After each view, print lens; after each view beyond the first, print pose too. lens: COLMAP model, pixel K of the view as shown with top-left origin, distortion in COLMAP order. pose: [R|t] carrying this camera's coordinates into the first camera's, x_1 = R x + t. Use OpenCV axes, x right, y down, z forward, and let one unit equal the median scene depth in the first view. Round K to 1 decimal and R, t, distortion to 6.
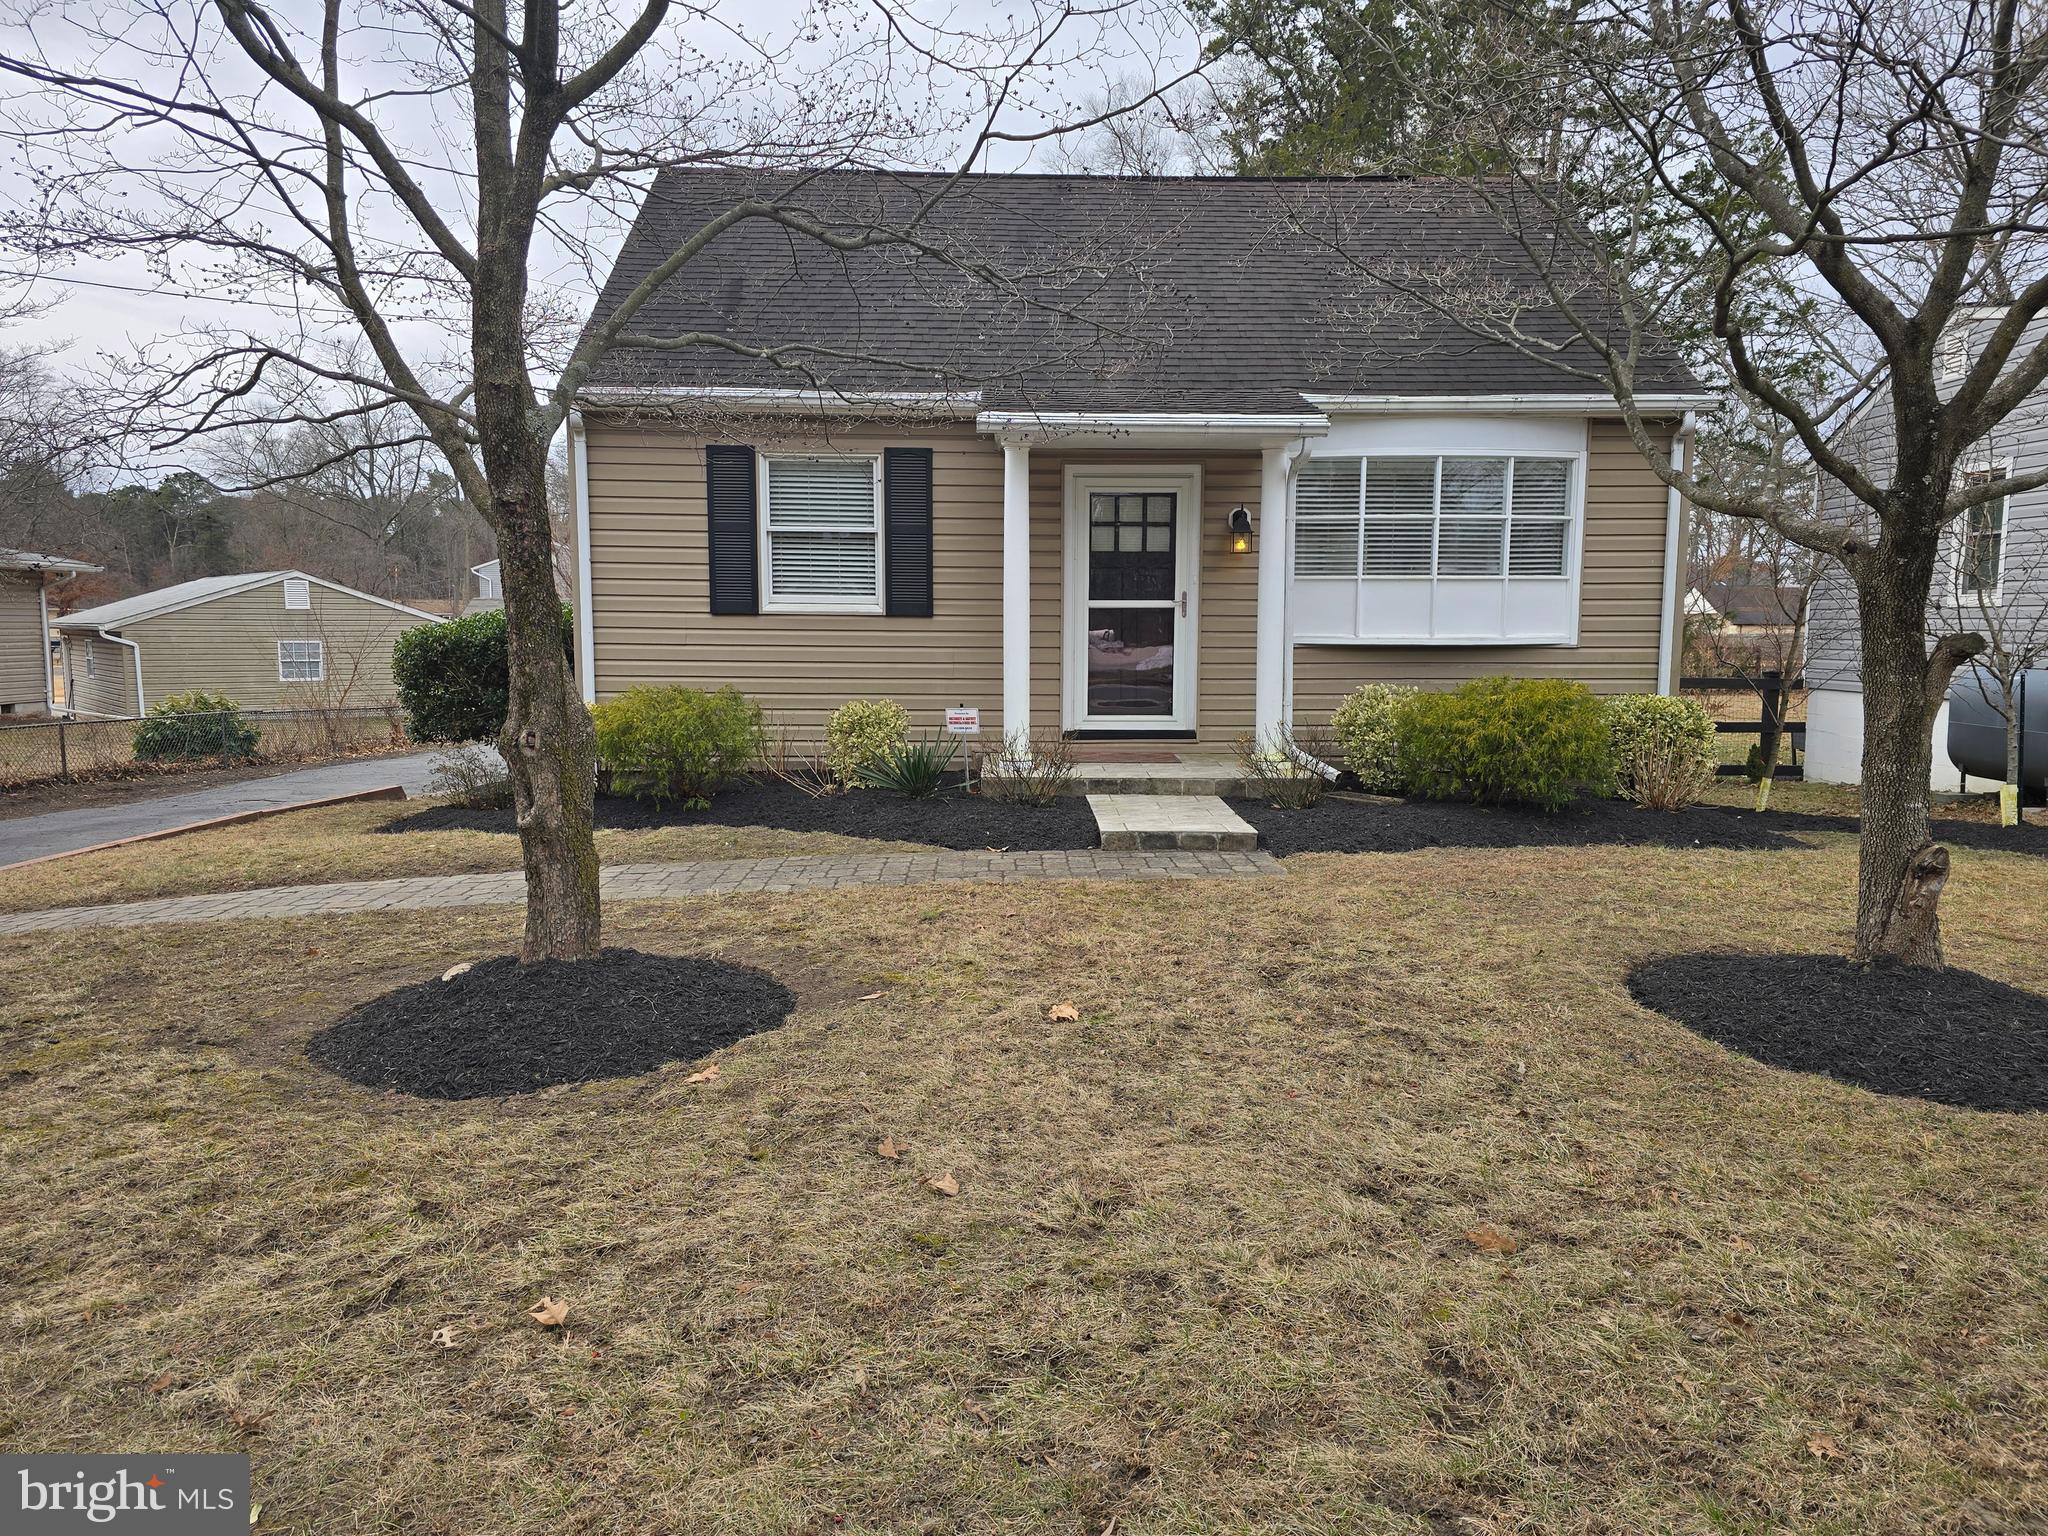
lens RADIAL K [[1401.5, 0, 1024.0], [0, 1401.5, 768.0], [0, 0, 1]] dist [0.110528, -0.112705]
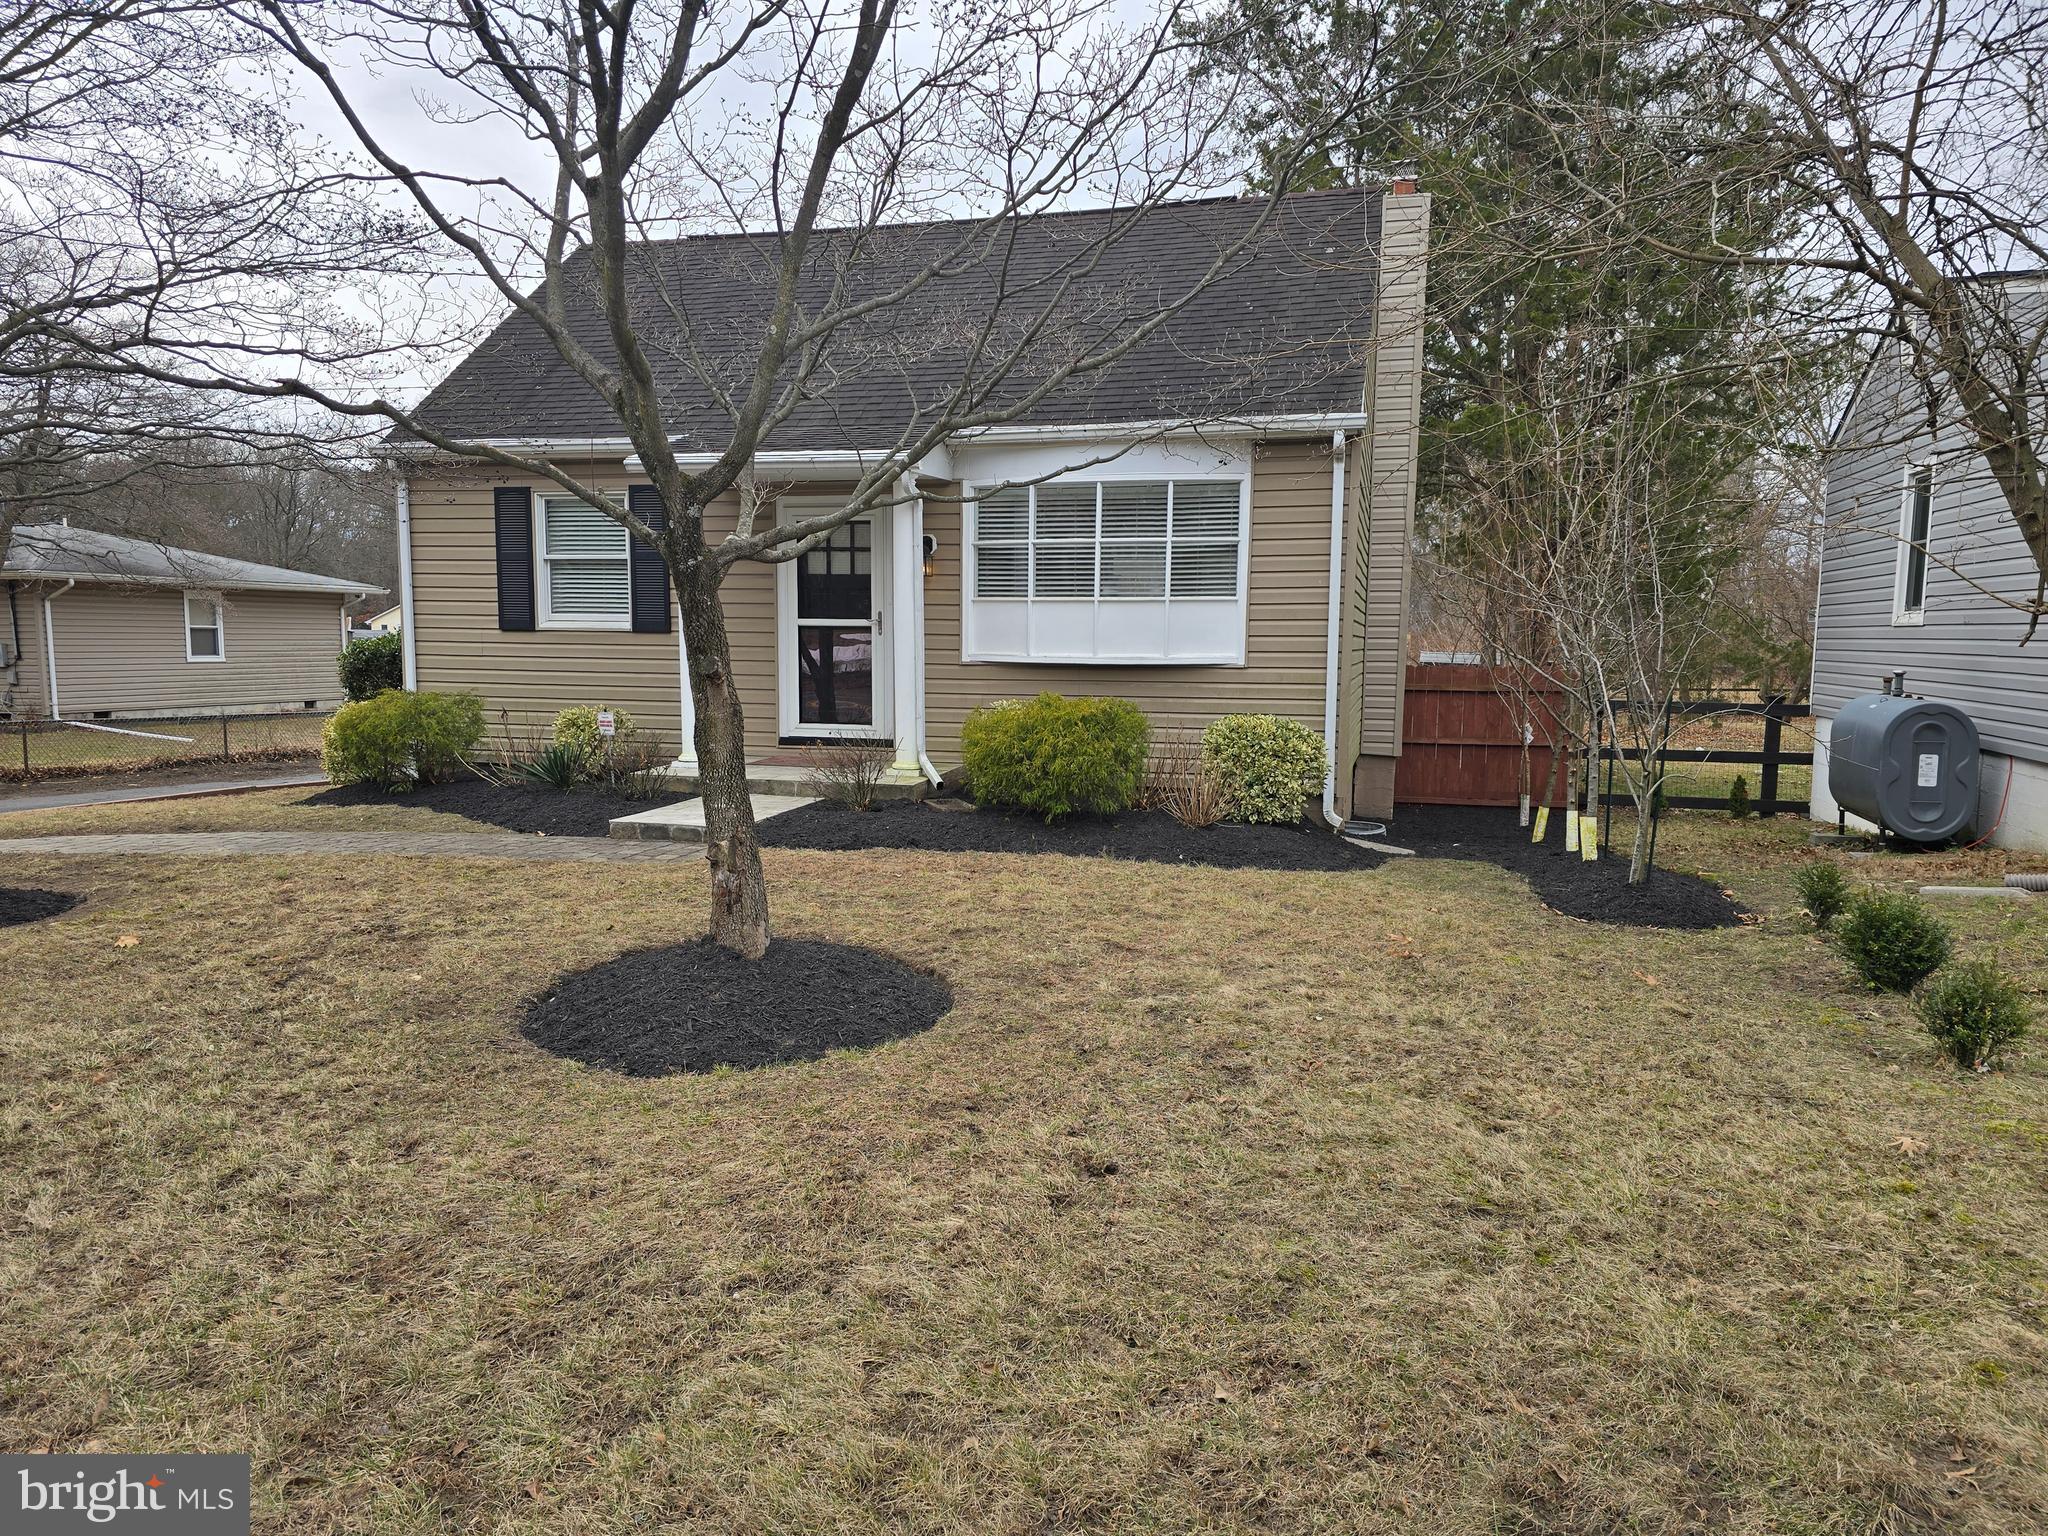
lens RADIAL K [[1401.5, 0, 1024.0], [0, 1401.5, 768.0], [0, 0, 1]] dist [0.110528, -0.112705]
pose [[0.951540, 0.031860, -0.305872, 0.554815], [-0.037482, 0.999219, -0.012522, 0.004132], [0.305234, 0.023380, 0.951990, 0.009379]]
